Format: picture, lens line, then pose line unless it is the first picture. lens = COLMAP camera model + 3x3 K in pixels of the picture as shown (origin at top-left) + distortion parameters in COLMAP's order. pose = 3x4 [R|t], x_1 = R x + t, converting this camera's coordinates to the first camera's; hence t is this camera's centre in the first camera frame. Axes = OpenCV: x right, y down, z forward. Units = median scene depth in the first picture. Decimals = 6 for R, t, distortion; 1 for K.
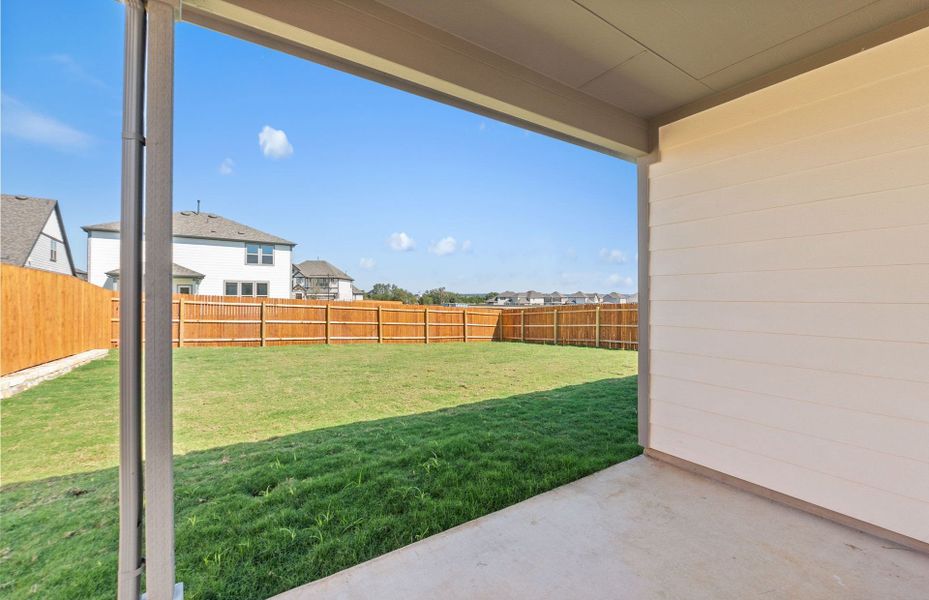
lens RADIAL K [[391.0, 0, 465.4], [0, 391.0, 292.0], [0, 0, 1]] dist [-0.006105, -0.000204]
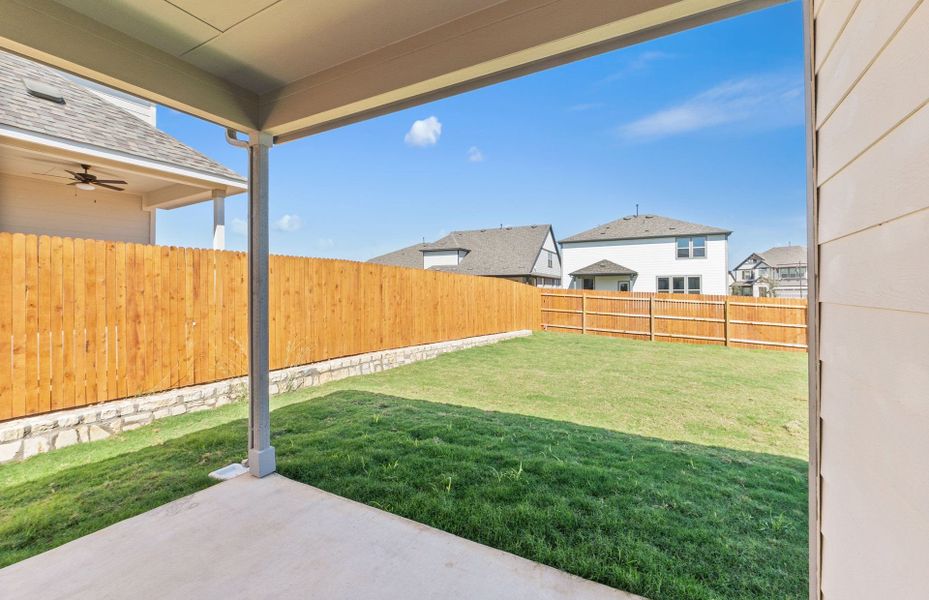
lens RADIAL K [[391.0, 0, 465.4], [0, 391.0, 292.0], [0, 0, 1]] dist [-0.006105, -0.000204]
pose [[0.464094, -0.003979, -0.885777, 0.150896], [0.017146, 0.999843, 0.004493, 0.000274], [0.885620, -0.017273, 0.464089, 0.105087]]
